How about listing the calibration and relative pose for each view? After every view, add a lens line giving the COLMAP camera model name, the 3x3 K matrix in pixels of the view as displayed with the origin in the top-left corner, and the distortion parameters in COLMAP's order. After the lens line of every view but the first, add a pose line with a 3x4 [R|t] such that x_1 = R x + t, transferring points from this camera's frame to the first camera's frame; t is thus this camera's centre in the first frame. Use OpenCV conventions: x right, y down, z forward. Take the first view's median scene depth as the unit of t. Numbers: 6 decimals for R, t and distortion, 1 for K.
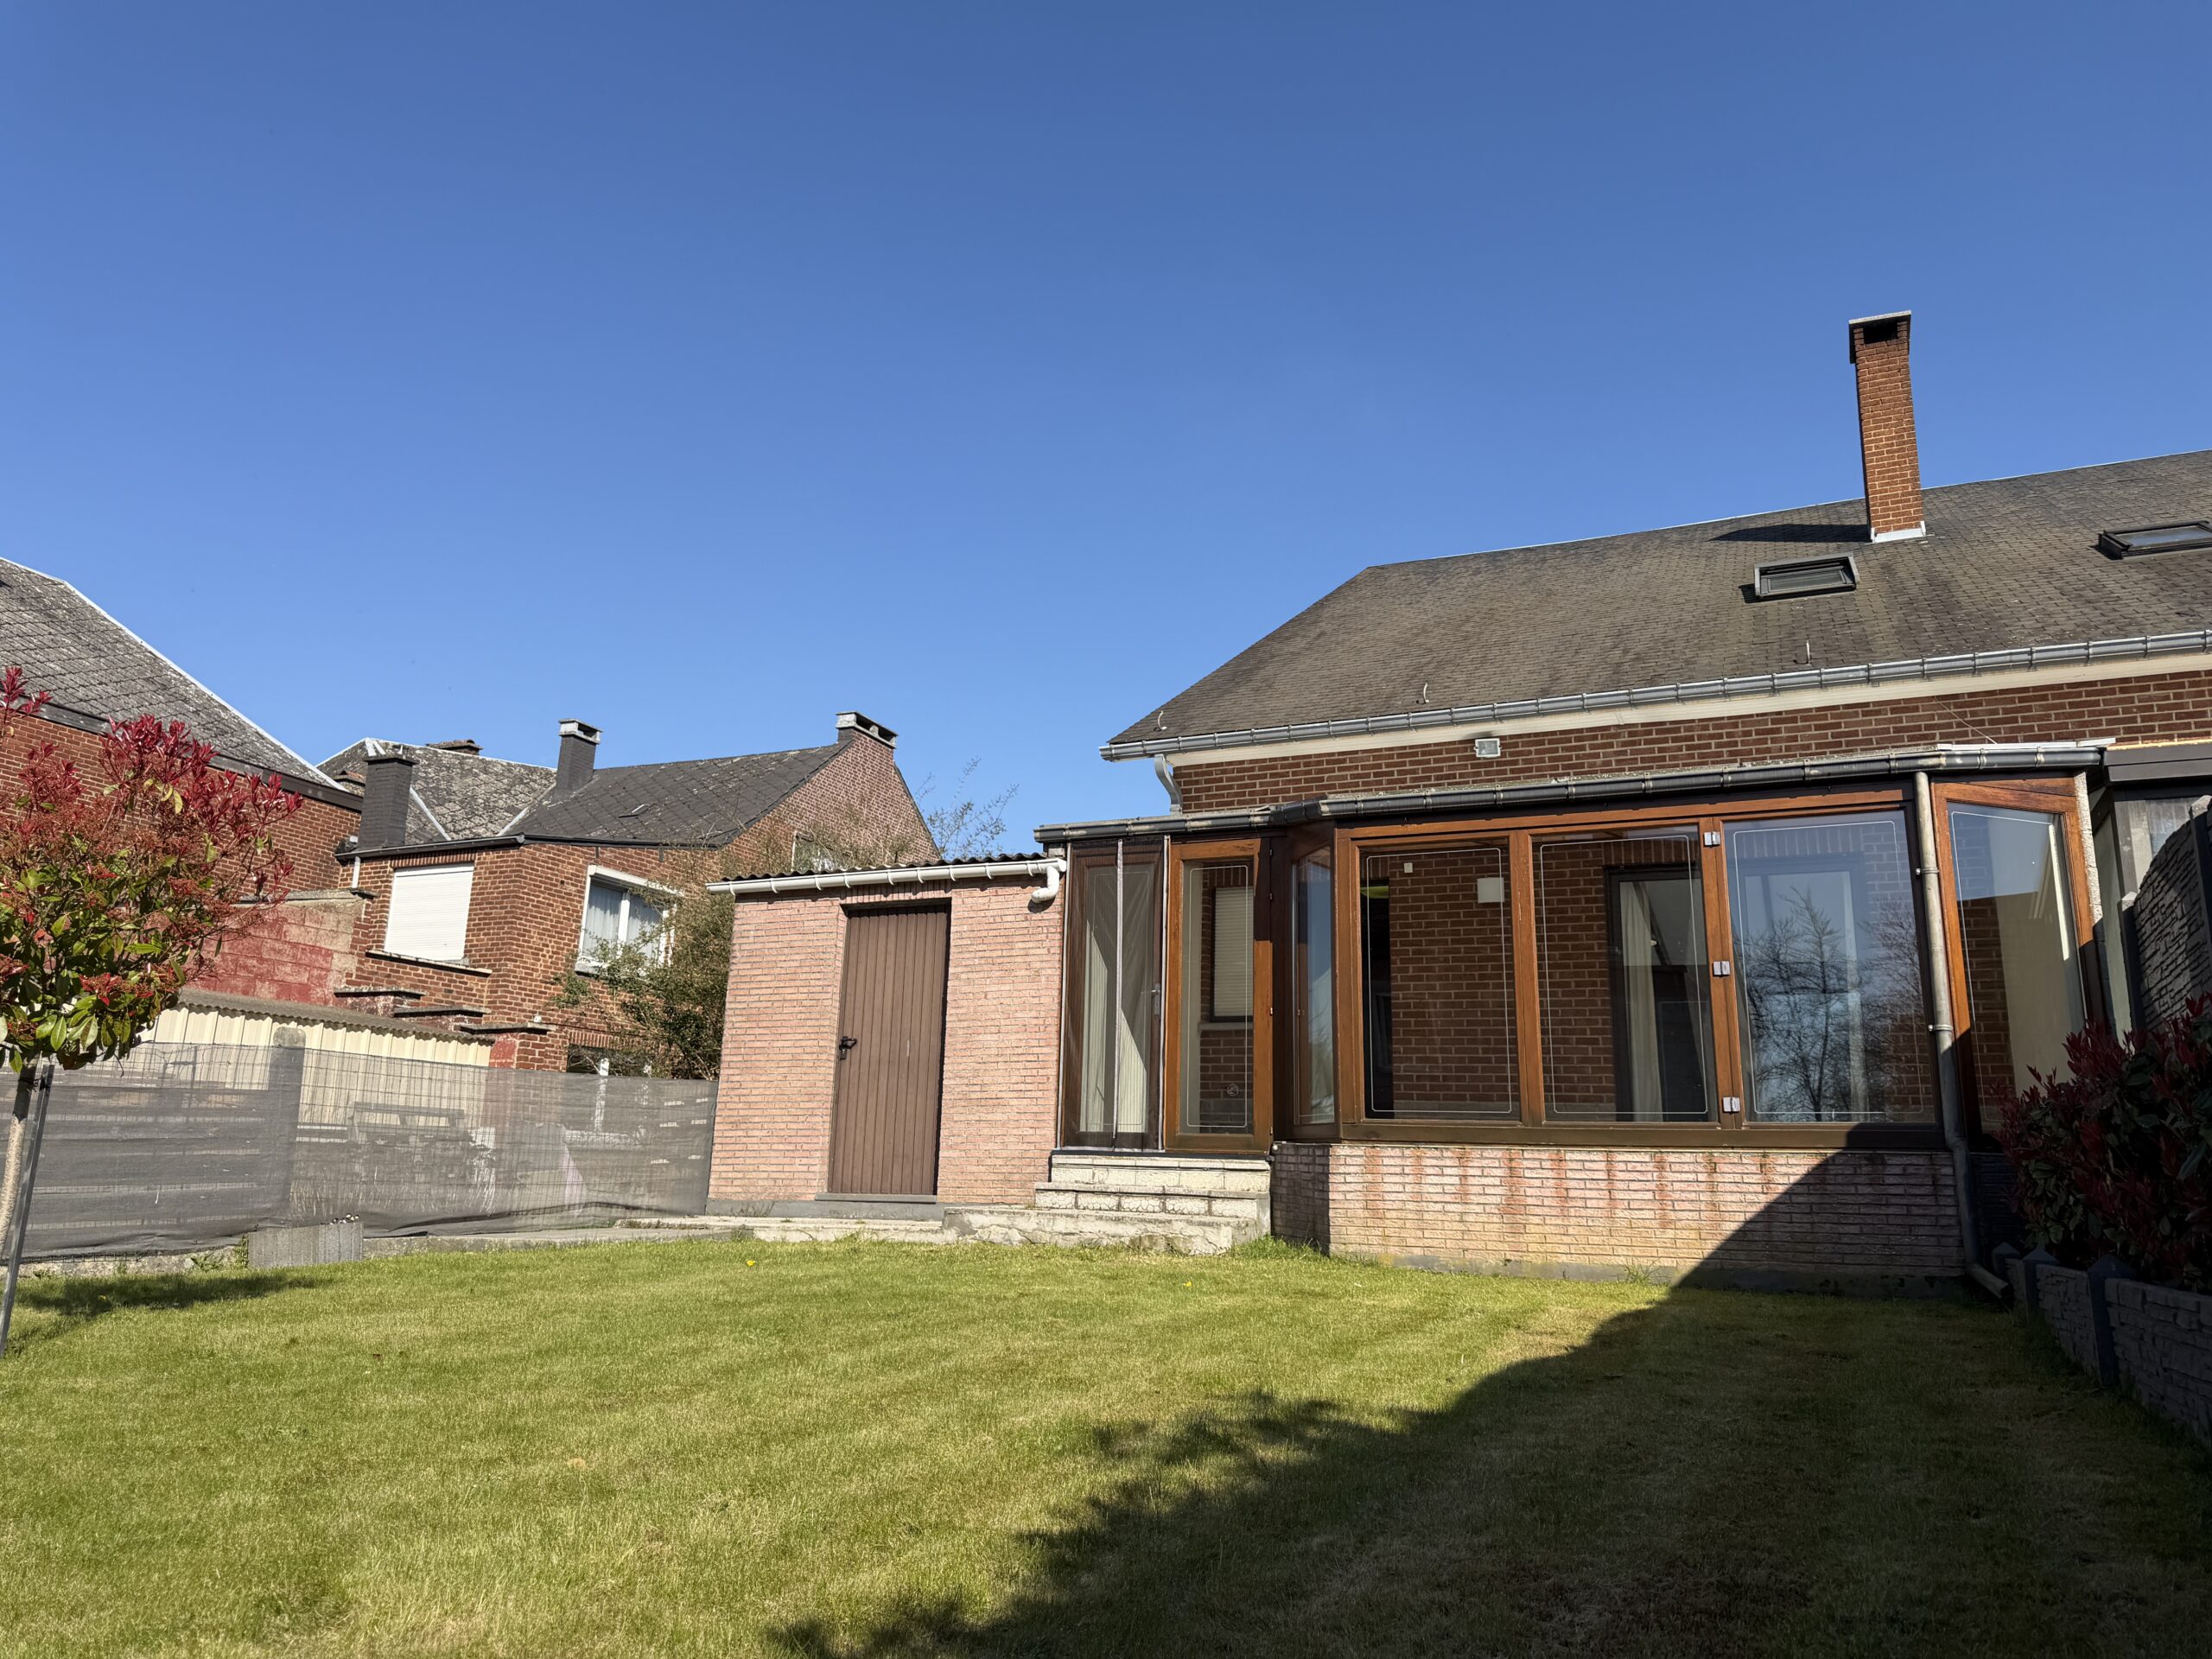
lens RADIAL K [[1567.3, 0, 1102.7], [0, 1567.3, 815.5], [0, 0, 1]] dist [0.085542, -0.120375]
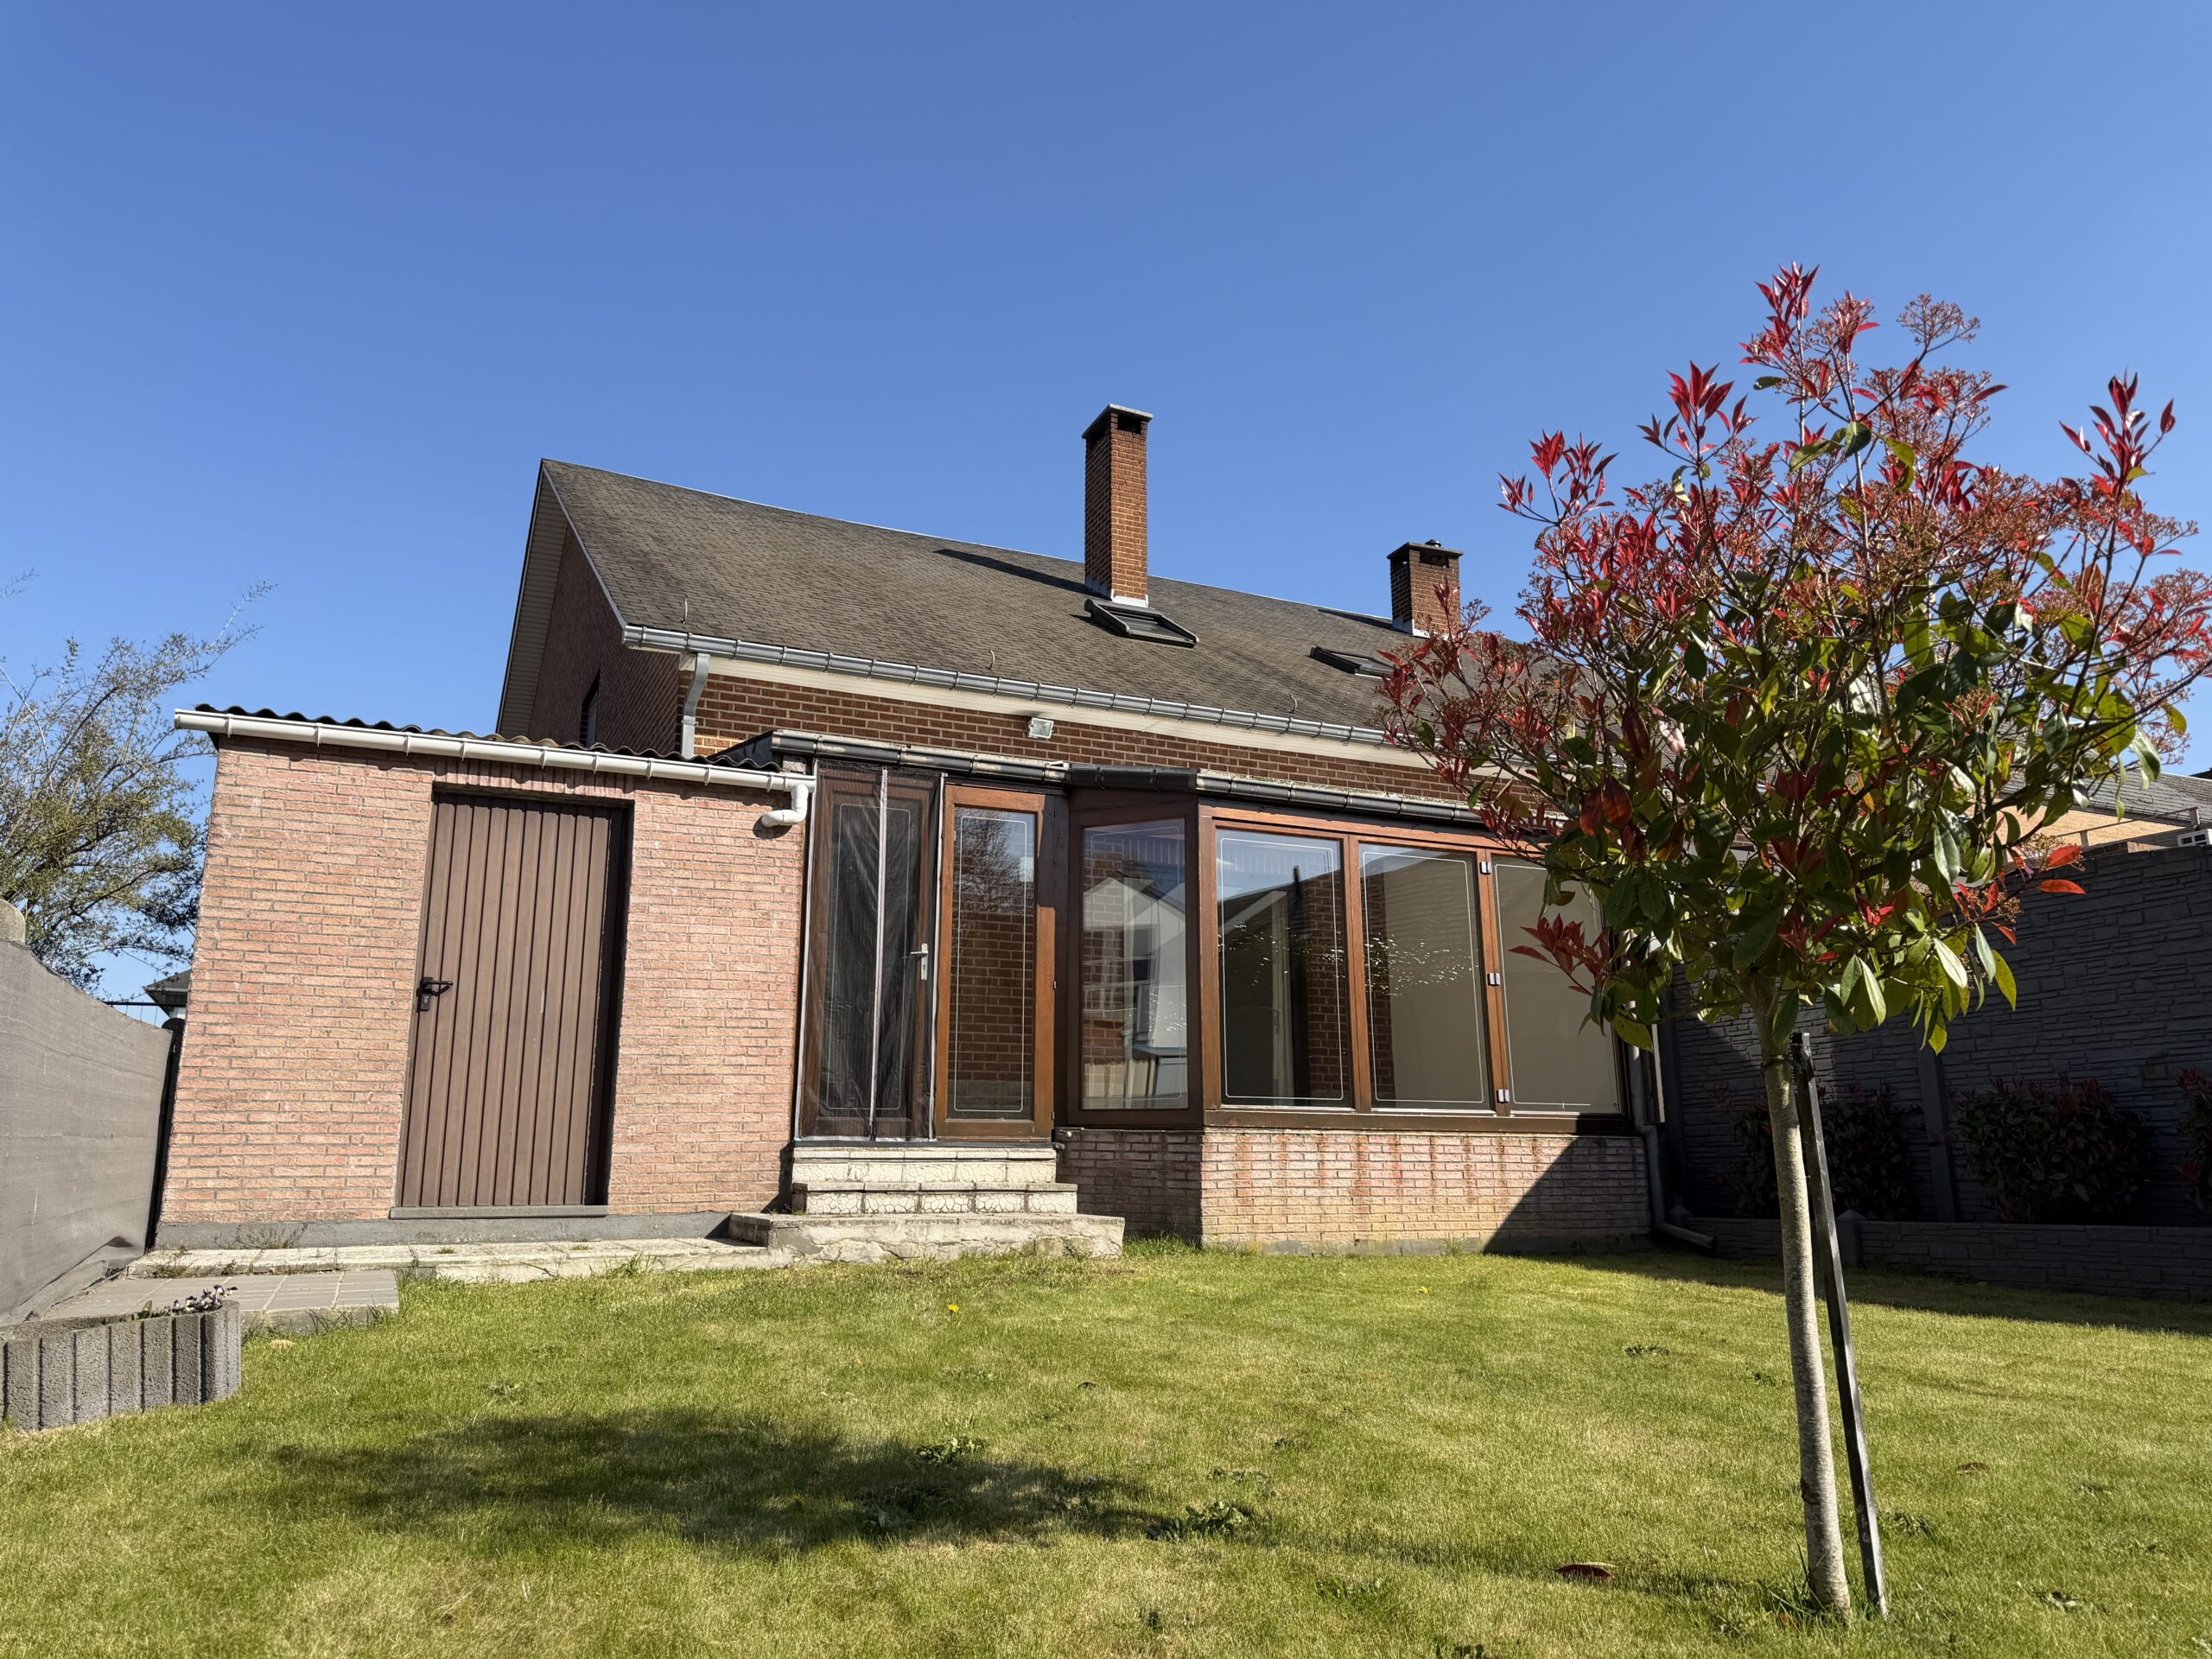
lens RADIAL K [[1567.3, 0, 1130.7], [0, 1567.3, 811.5], [0, 0, 1]] dist [0.085542, -0.120375]
pose [[0.633380, 0.147229, 0.759706, -0.531653], [-0.159755, 0.985464, -0.057790, 0.065314], [-0.757171, -0.084764, 0.647694, 0.355406]]
